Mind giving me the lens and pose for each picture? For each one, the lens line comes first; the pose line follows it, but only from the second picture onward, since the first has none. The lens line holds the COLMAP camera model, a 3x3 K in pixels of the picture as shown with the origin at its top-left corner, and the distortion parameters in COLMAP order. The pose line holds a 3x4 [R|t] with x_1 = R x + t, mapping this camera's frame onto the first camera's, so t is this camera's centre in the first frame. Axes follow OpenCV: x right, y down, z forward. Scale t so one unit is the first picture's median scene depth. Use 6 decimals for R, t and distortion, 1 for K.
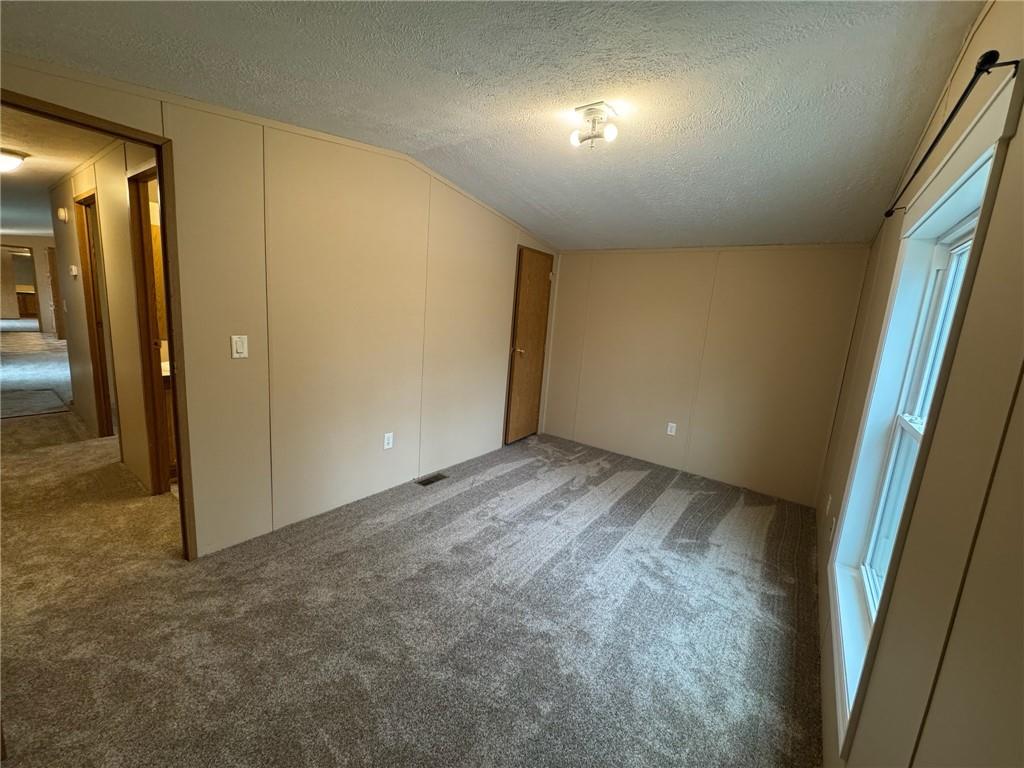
lens RADIAL K [[407.4, 0, 514.5], [0, 407.4, 381.3], [0, 0, 1]] dist [-0.001166, 0.000286]
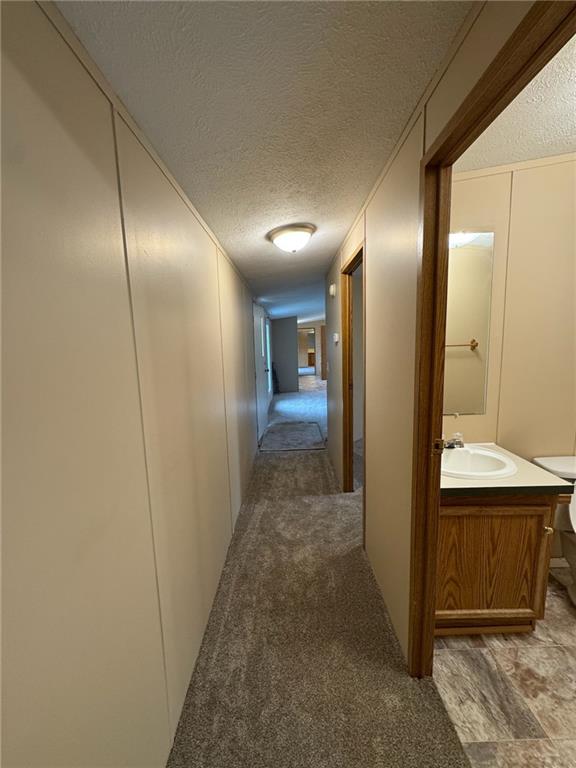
lens RADIAL K [[305.6, 0, 288.0], [0, 305.6, 384.0], [0, 0, 1]] dist [-0.001166, 0.000286]
pose [[0.582986, 0.016585, -0.812313, -0.474678], [-0.065322, 0.997512, -0.026514, -0.113737], [0.809852, 0.068519, 0.582619, 0.411668]]
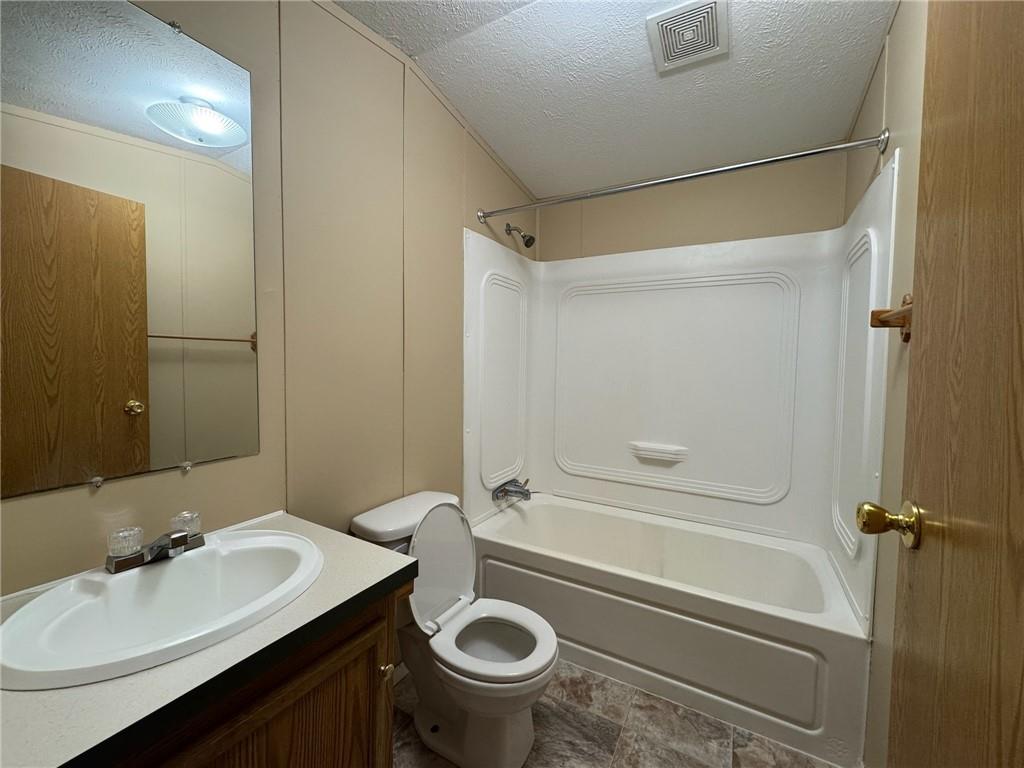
lens RADIAL K [[407.4, 0, 514.5], [0, 407.4, 381.3], [0, 0, 1]] dist [-0.001166, 0.000286]
pose [[0.991009, -0.067374, 0.115593, -0.511346], [0.080947, 0.989820, -0.117060, -0.105758], [-0.106529, 0.125364, 0.986375, 0.555812]]
